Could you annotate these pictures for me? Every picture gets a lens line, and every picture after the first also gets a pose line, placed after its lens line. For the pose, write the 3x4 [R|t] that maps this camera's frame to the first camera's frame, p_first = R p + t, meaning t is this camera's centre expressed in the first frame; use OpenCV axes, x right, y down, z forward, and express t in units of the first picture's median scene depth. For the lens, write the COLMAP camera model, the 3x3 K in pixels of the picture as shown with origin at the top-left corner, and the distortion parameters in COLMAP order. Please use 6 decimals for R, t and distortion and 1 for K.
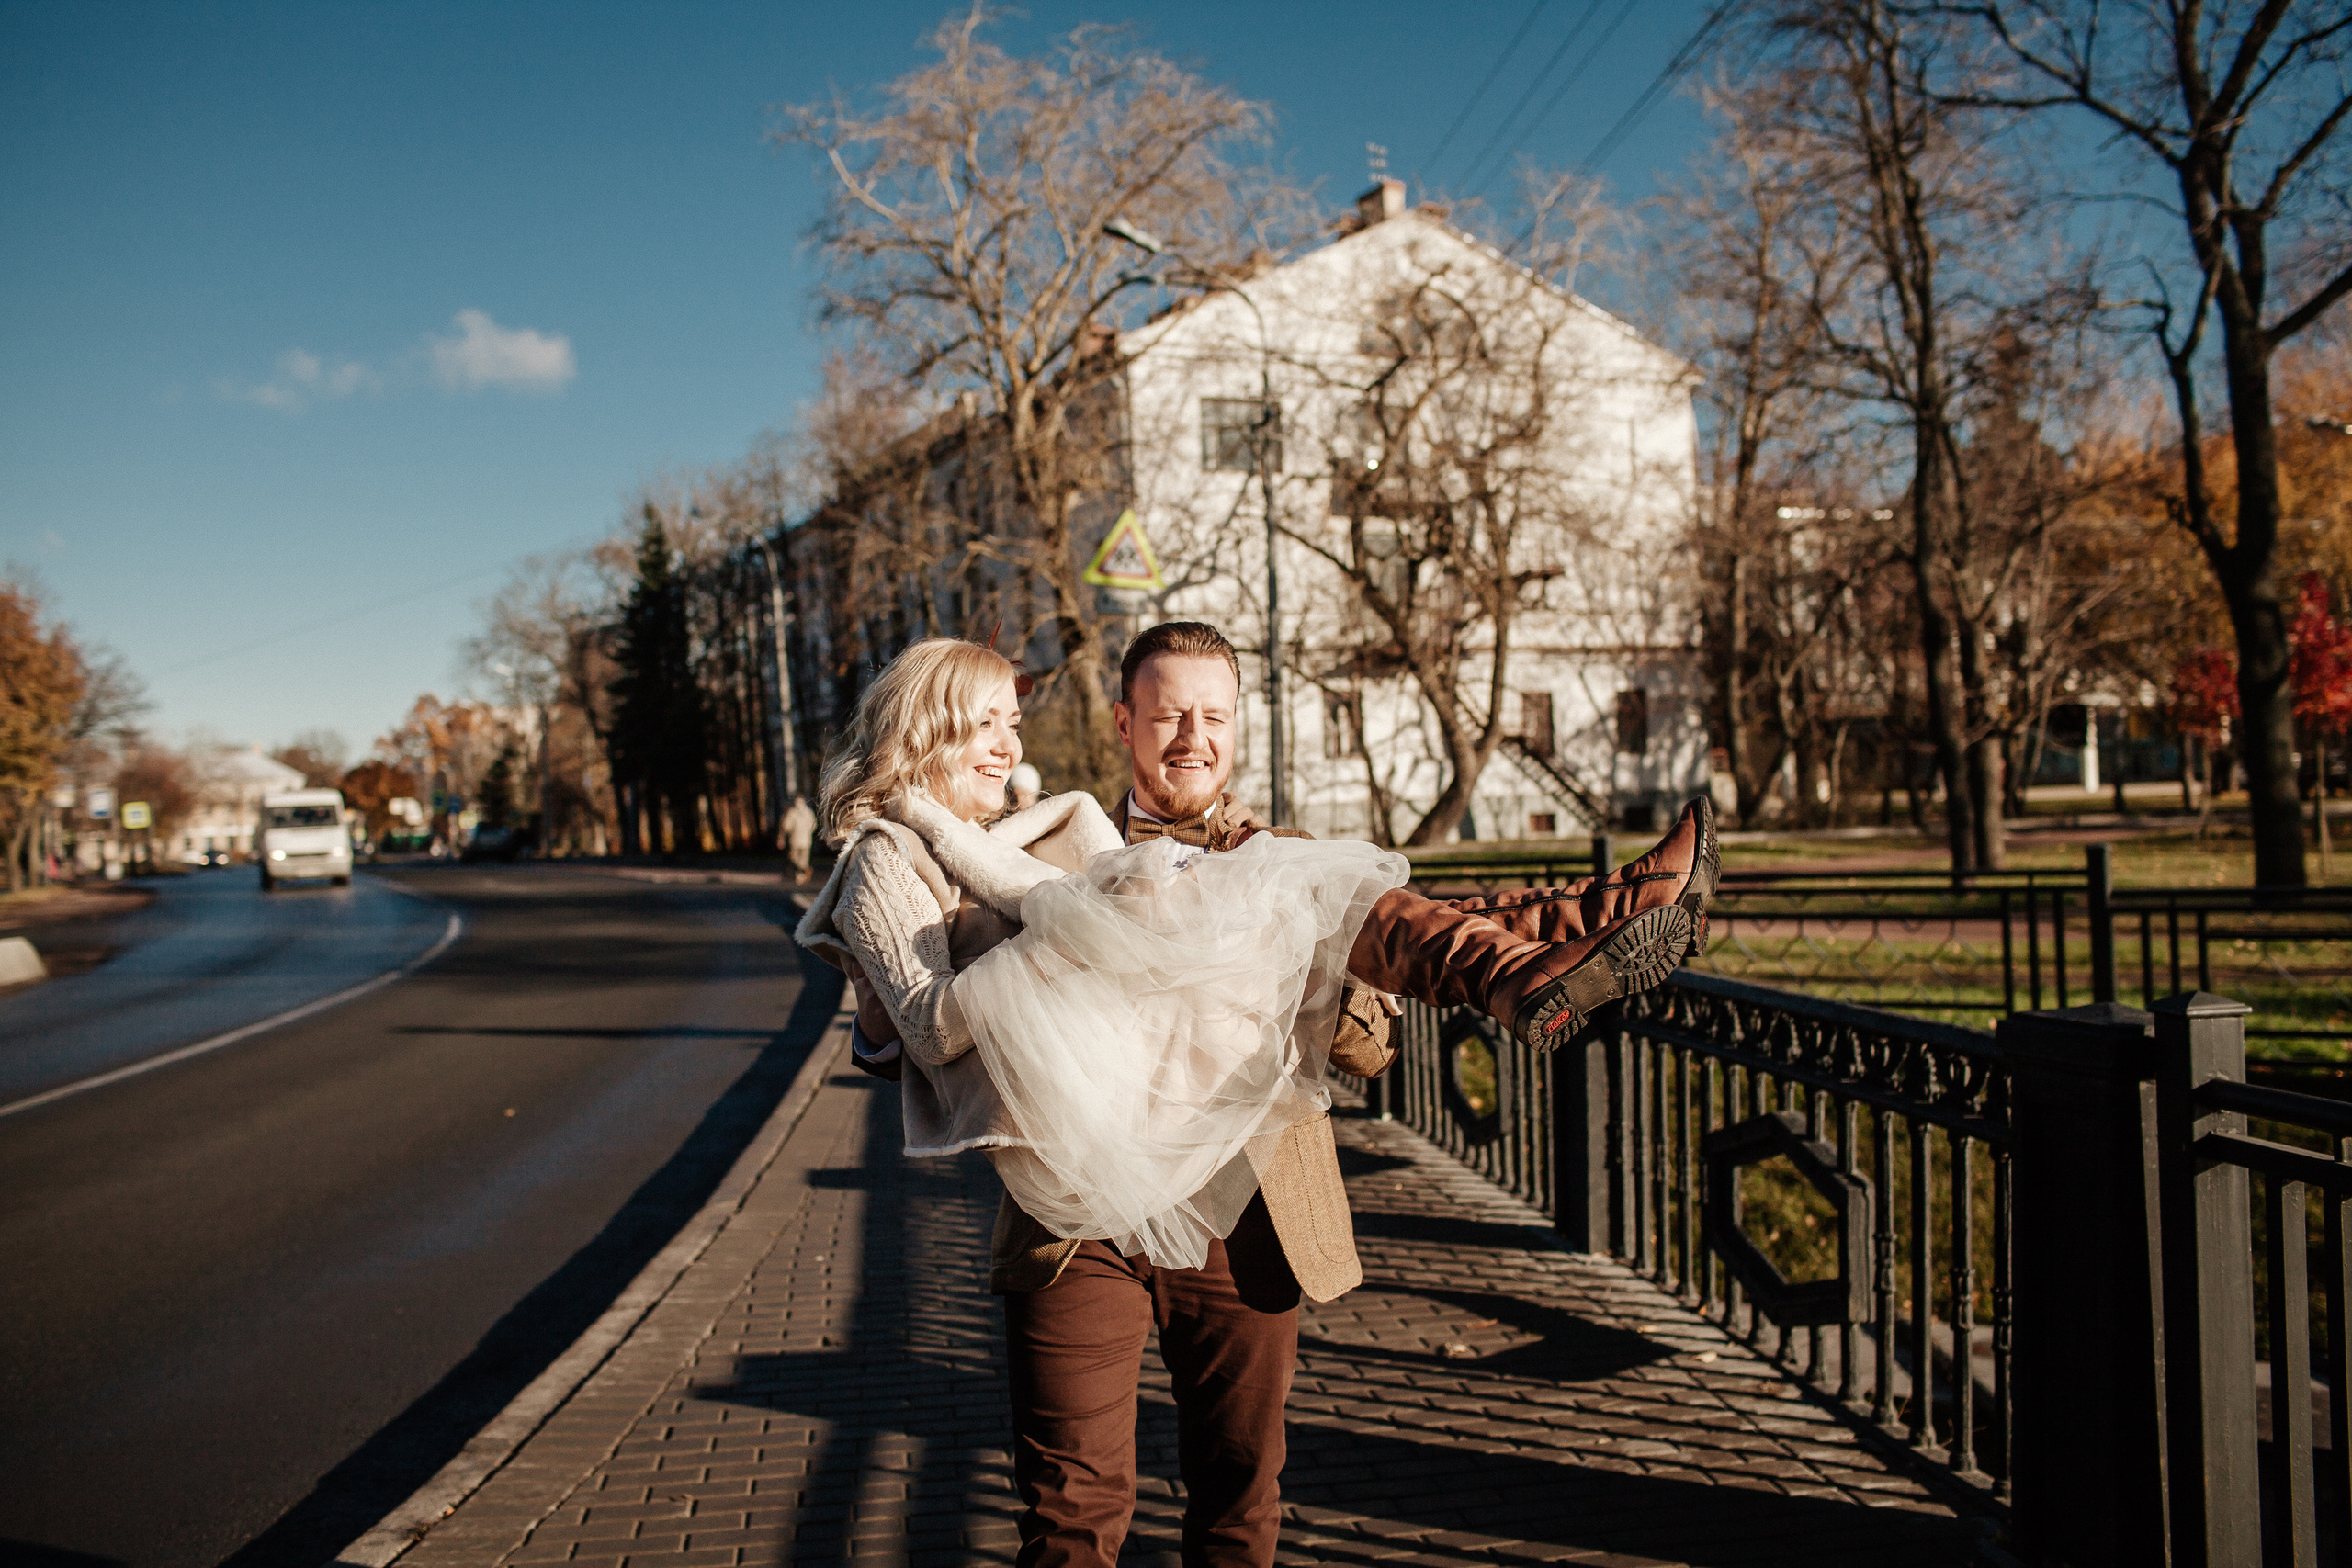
lens RADIAL K [[2241.7, 0, 1183.0], [0, 2241.7, 739.1], [0, 0, 1]] dist [-0.052458, 0.000000]
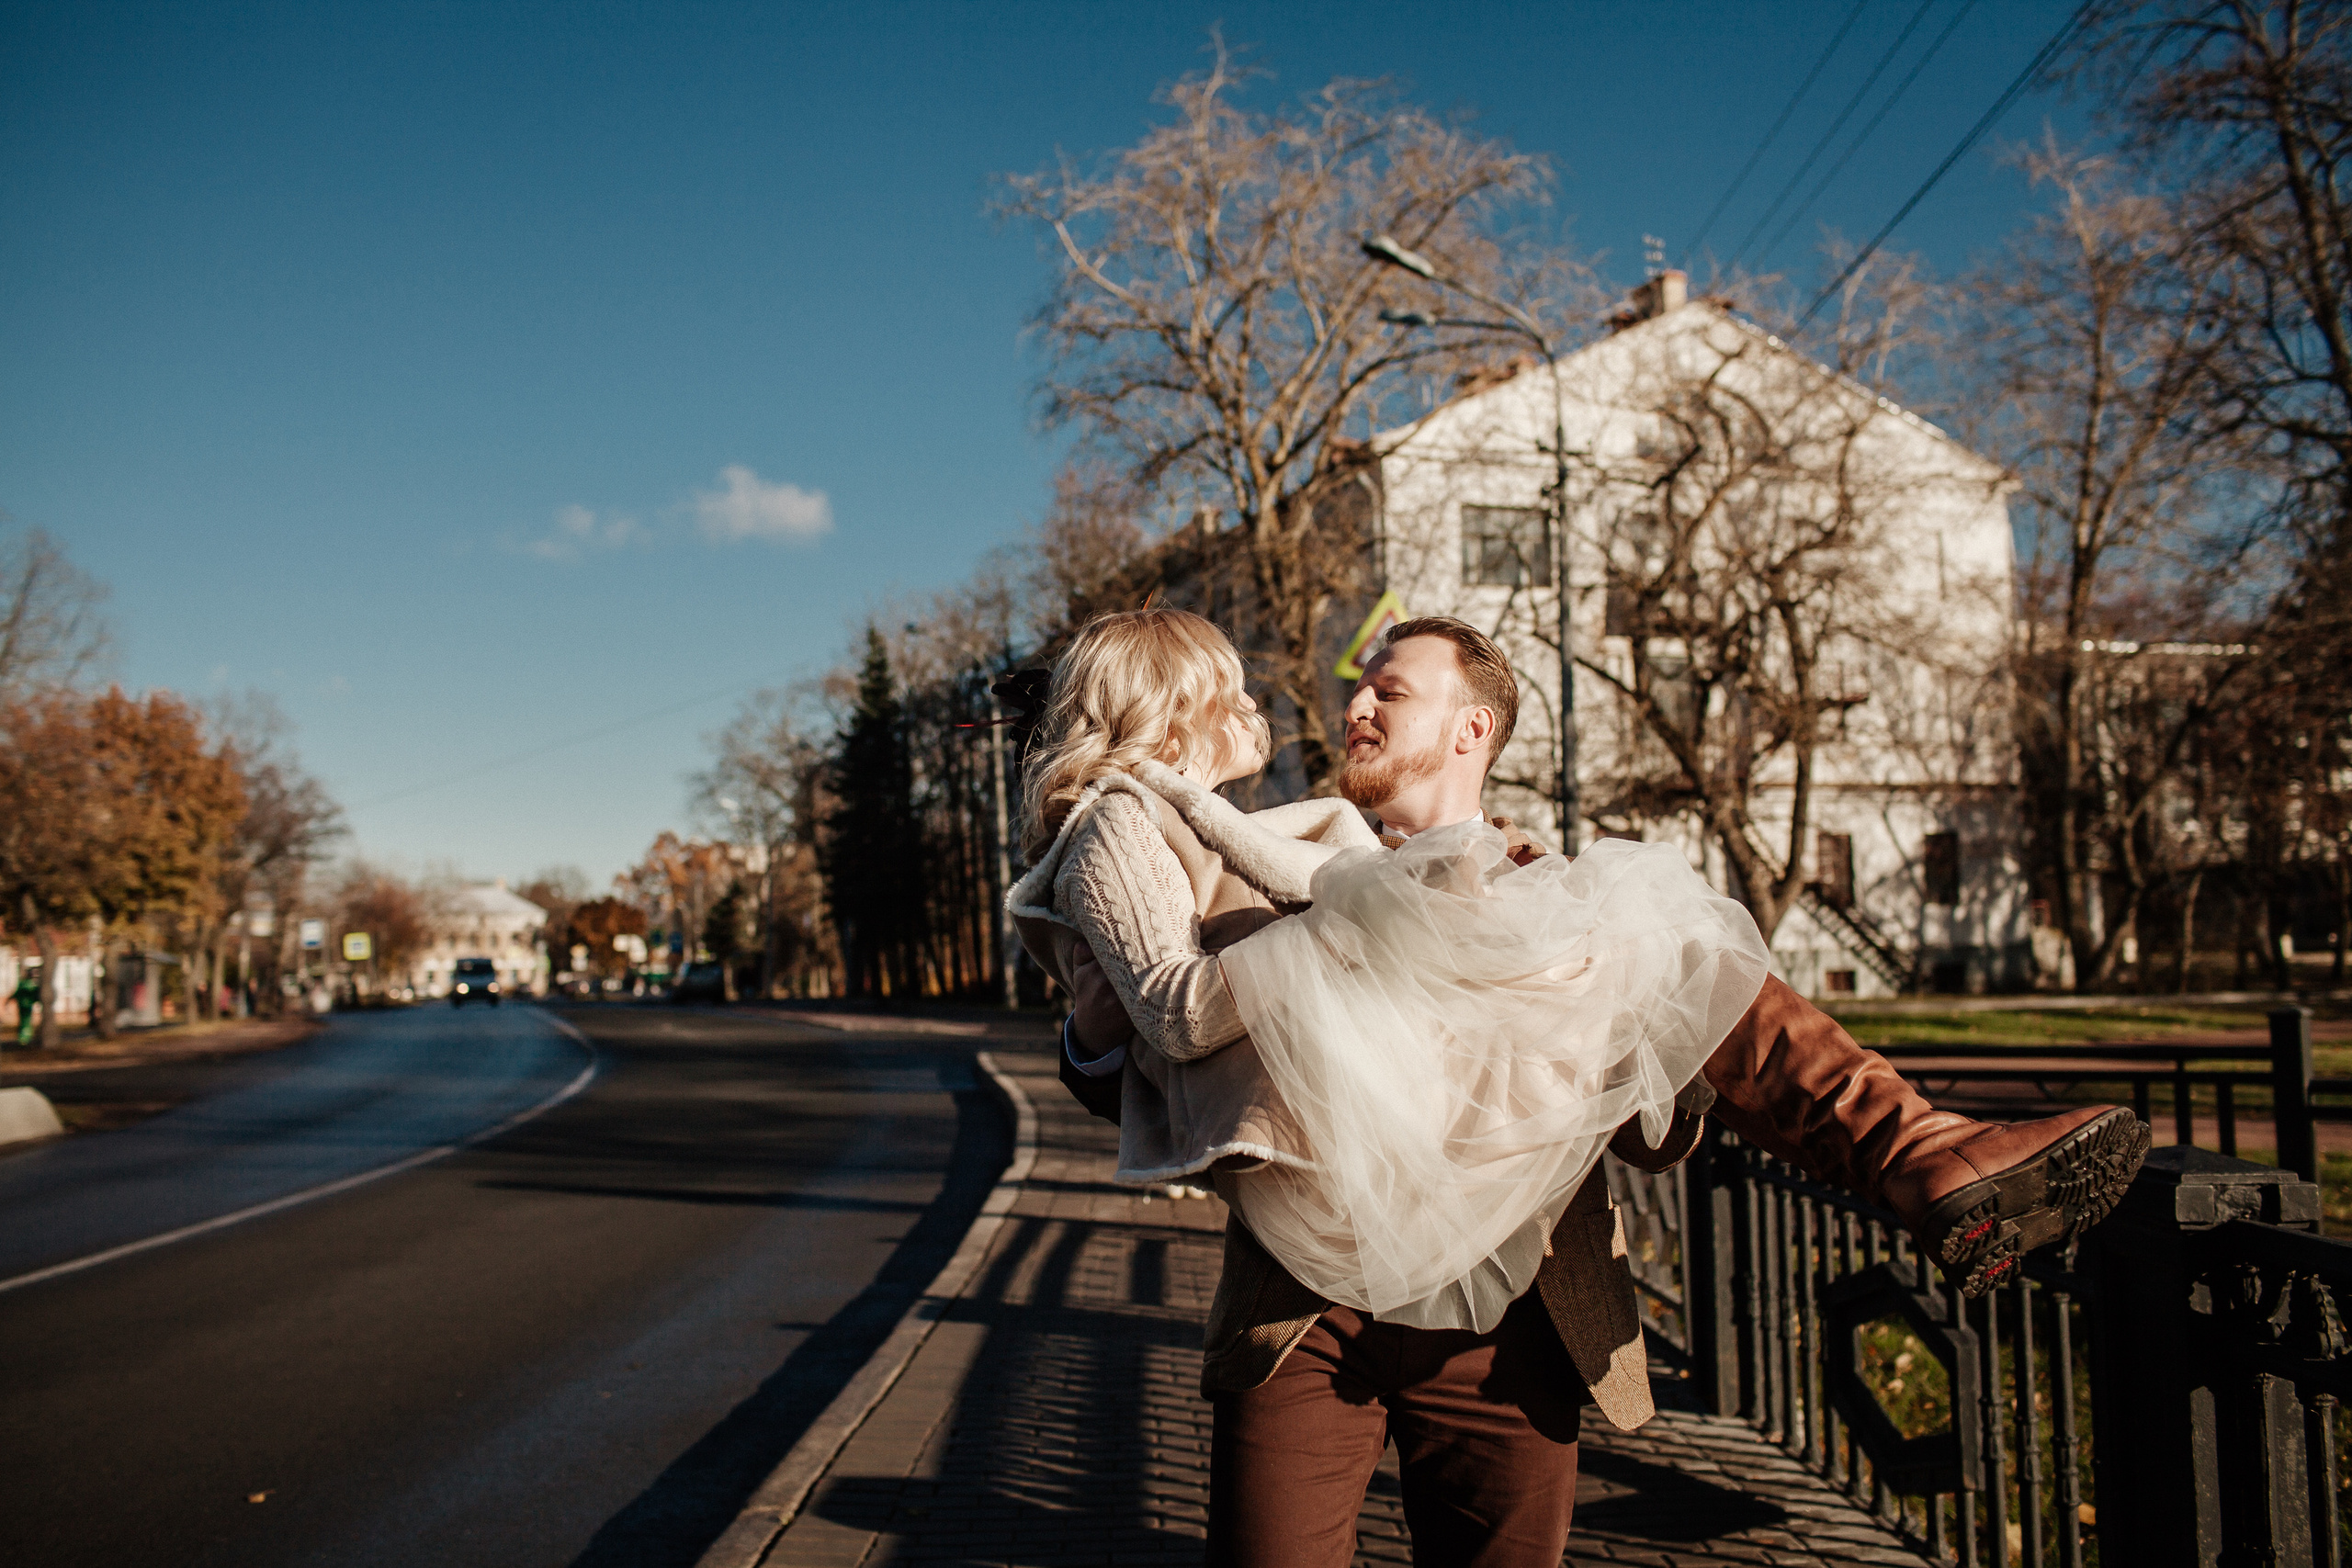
lens RADIAL K [[2241.7, 0, 1191.4], [0, 2241.7, 769.9], [0, 0, 1]] dist [-0.052458, 0.000000]
pose [[0.994582, 0.008677, -0.103590, -0.006321], [-0.014163, 0.998529, -0.052335, 0.004262], [0.102983, 0.053519, 0.993242, 0.098592]]
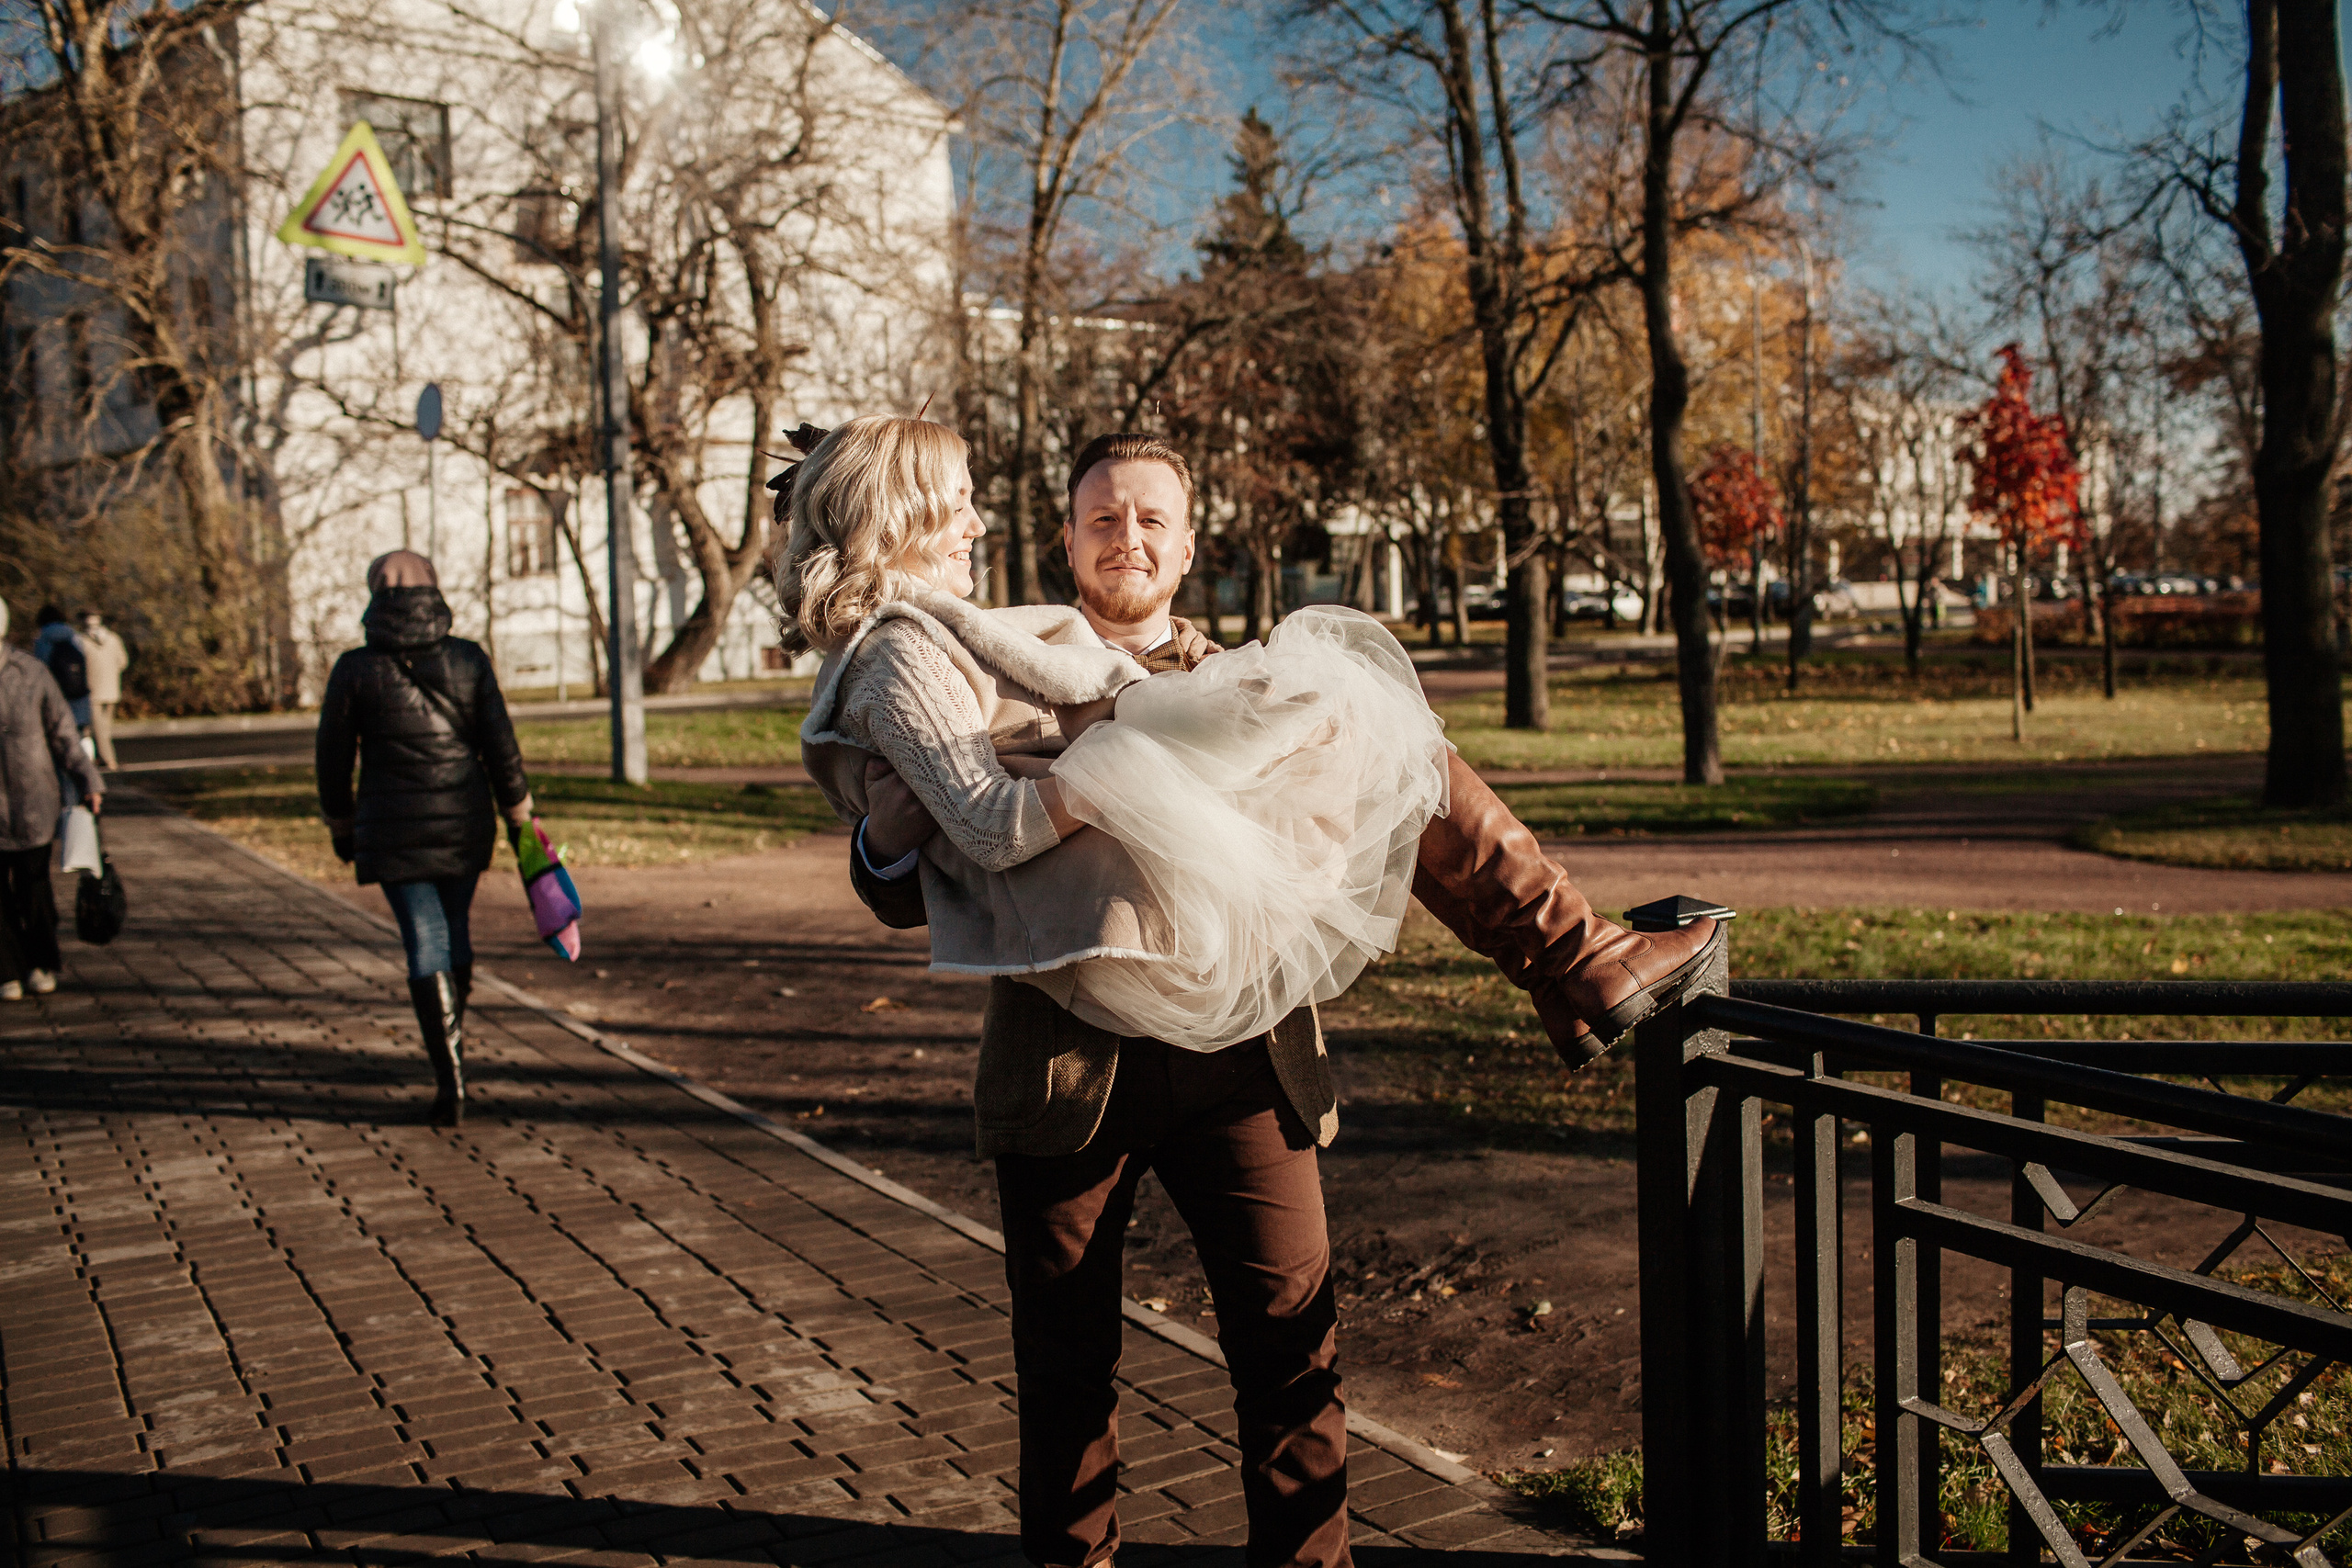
lens RADIAL K [[2241.7, 0, 1181.8], [0, 2241.7, 752.6], [0, 0, 1]] dist [-0.052458, 0.000000]
pose [[0.918925, -0.017523, 0.394042, -0.030488], [-0.015736, 0.996589, 0.081014, 0.003526], [-0.394117, -0.080646, 0.915515, 0.216859]]
